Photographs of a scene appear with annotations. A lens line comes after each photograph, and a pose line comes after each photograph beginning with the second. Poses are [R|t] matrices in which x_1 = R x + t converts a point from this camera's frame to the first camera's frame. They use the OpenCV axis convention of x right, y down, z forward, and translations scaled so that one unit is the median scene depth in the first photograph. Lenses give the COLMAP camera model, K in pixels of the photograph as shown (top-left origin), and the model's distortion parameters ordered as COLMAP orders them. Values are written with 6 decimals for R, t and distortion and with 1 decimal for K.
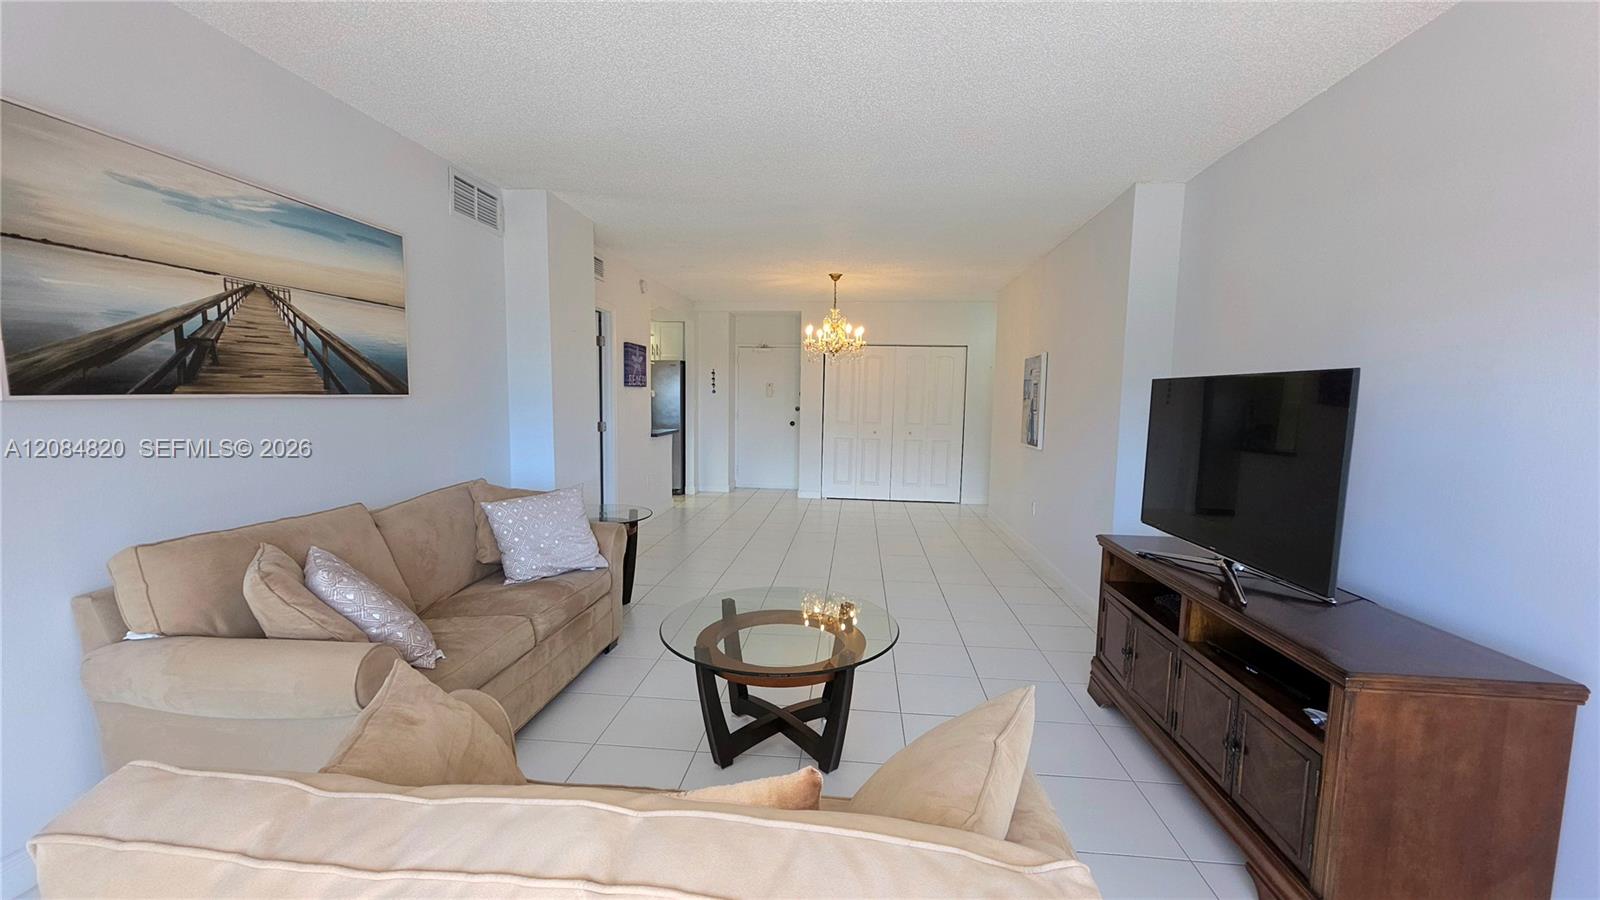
lens RADIAL K [[636.5, 0, 802.1], [0, 636.5, 454.8], [0, 0, 1]] dist [0.000301, 0.000044]
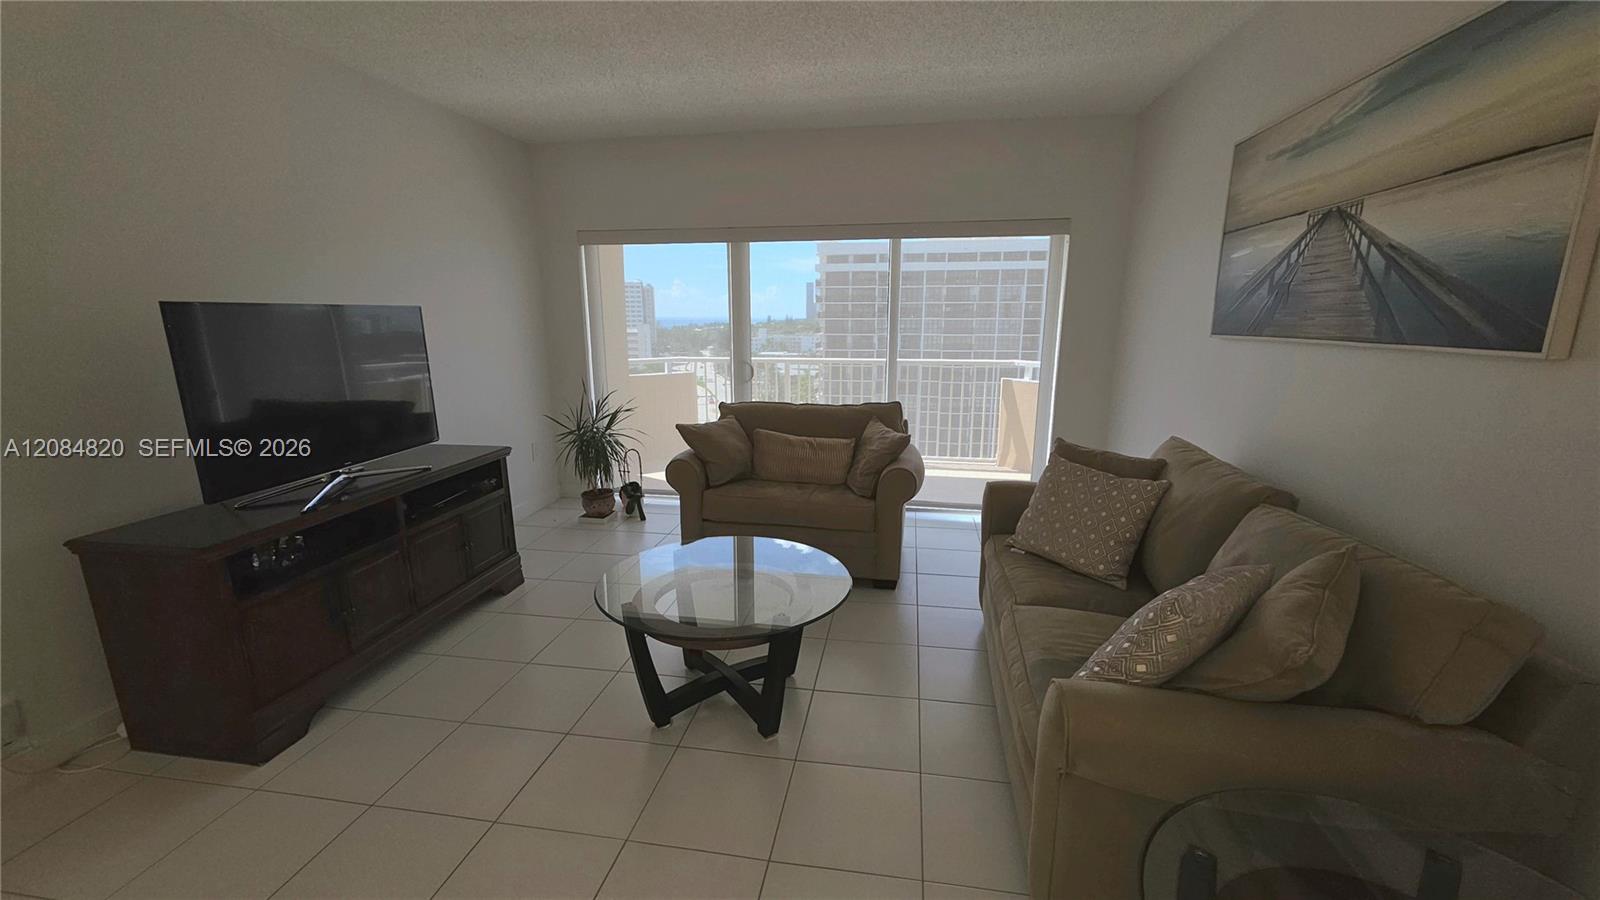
lens RADIAL K [[636.5, 0, 813.1], [0, 636.5, 462.9], [0, 0, 1]] dist [0.000301, 0.000044]
pose [[-0.998048, -0.027521, 0.056057, -0.208603], [-0.008555, 0.949447, 0.313811, -0.191310], [-0.061860, 0.312719, -0.947829, 1.814632]]
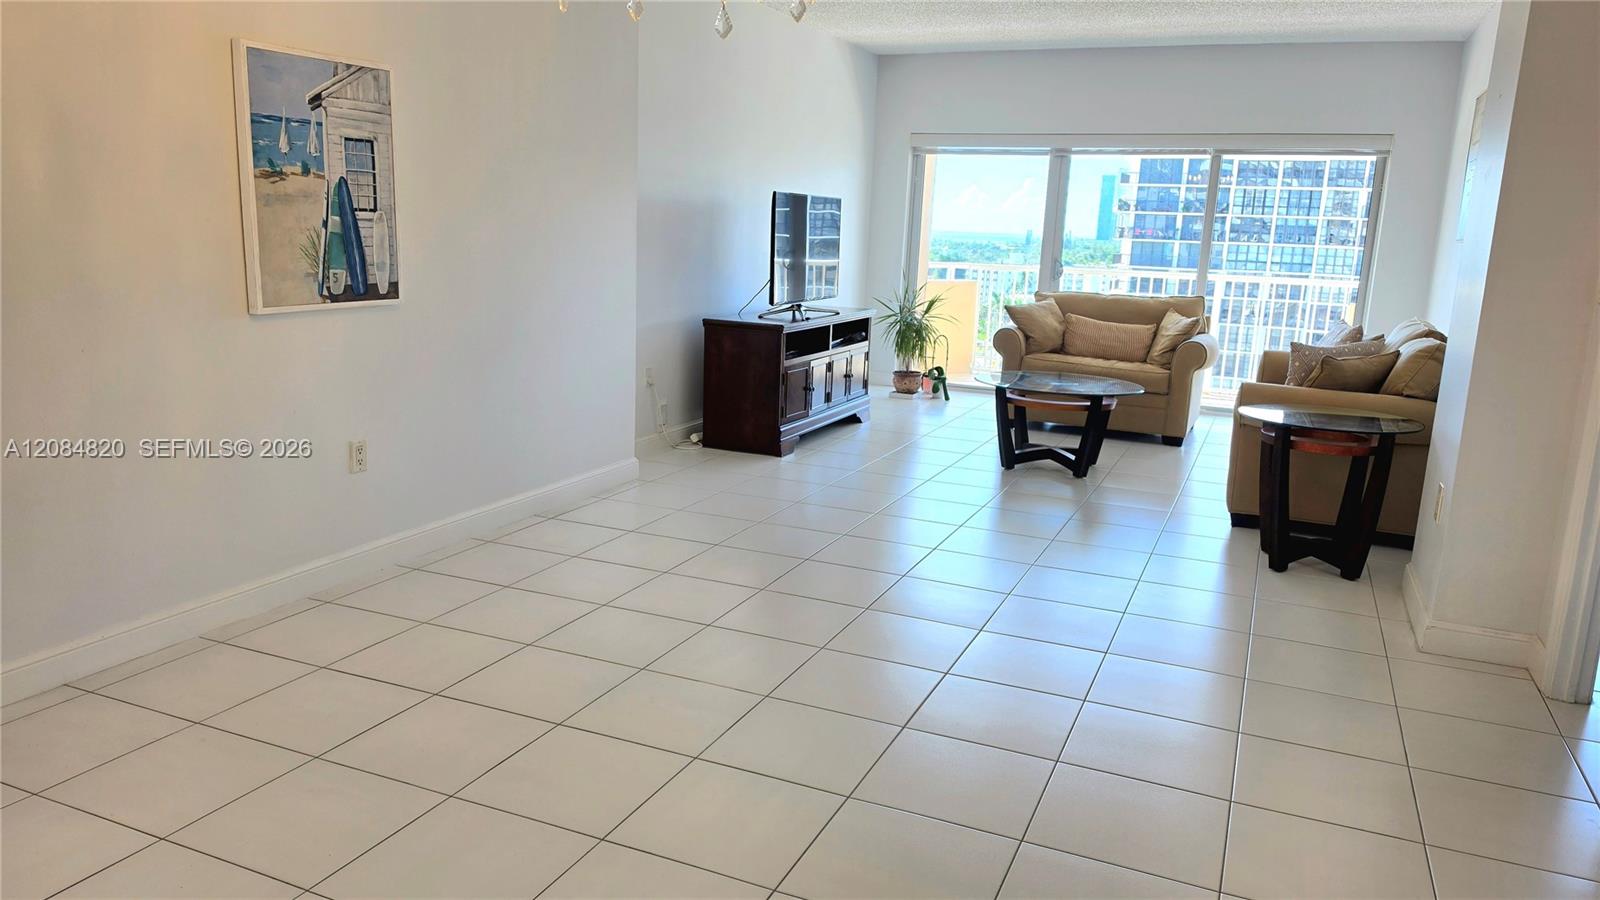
lens RADIAL K [[1144.2, 0, 805.3], [0, 1144.2, 455.8], [0, 0, 1]] dist [0.043525, -0.025648]
pose [[-0.949477, -0.114582, 0.292173, -0.268443], [-0.027359, 0.957644, 0.286651, -0.303271], [-0.312643, 0.264175, -0.912396, 3.567510]]
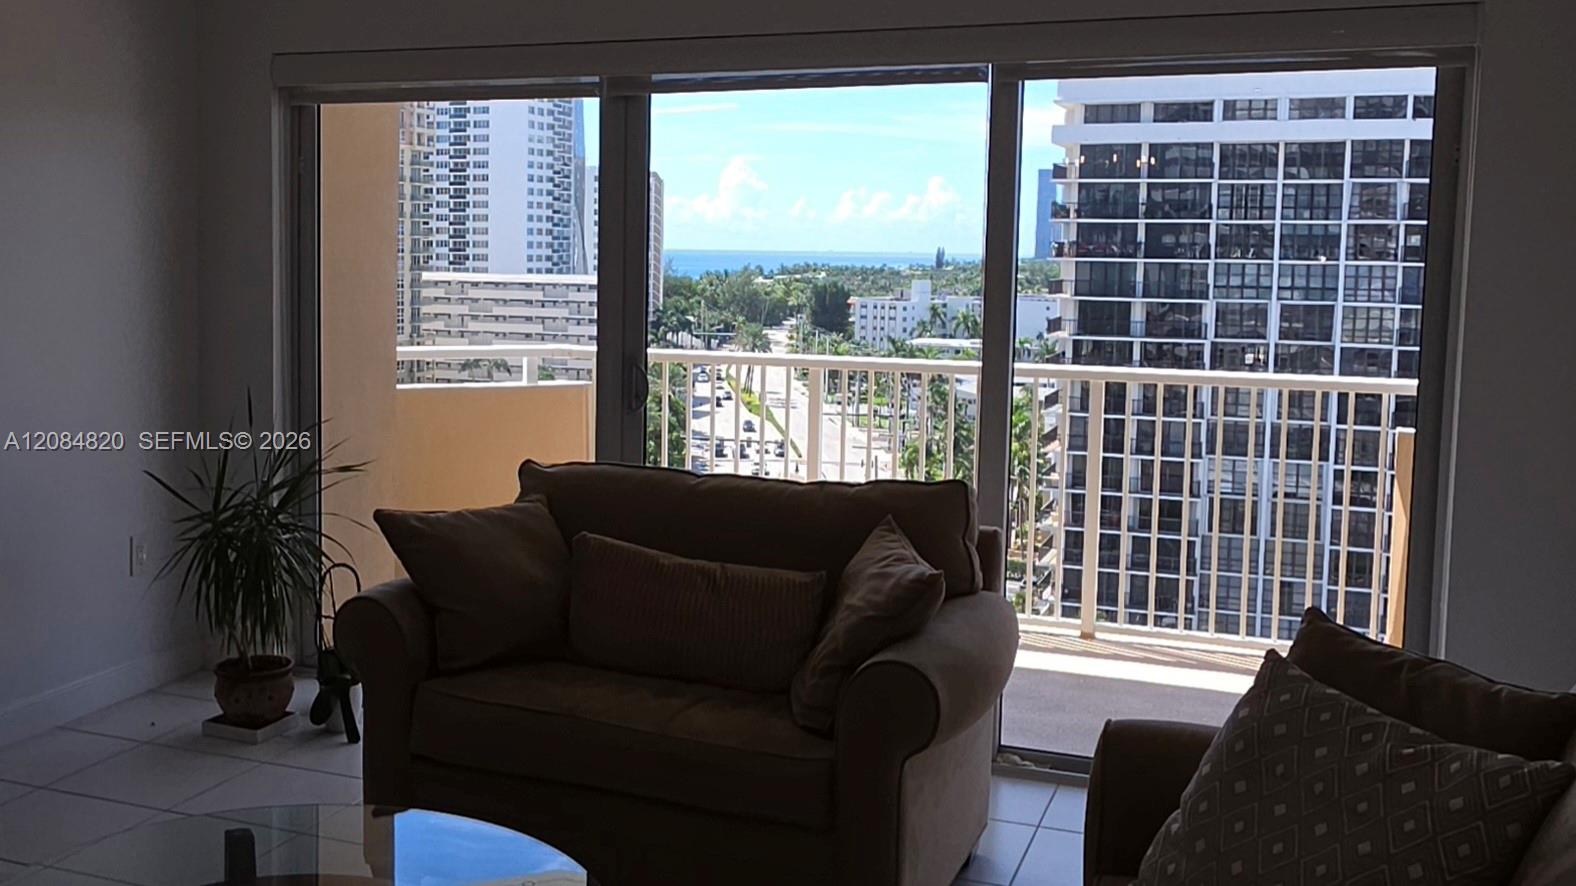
lens RADIAL K [[1606.4, 0, 762.9], [0, 1606.4, 389.9], [0, 0, 1]] dist [-0.011487, 0.000000]
pose [[-0.953063, -0.054967, 0.297741, -0.604836], [-0.000190, 0.983491, 0.180957, -0.198908], [-0.302772, 0.172407, -0.937339, 1.701475]]
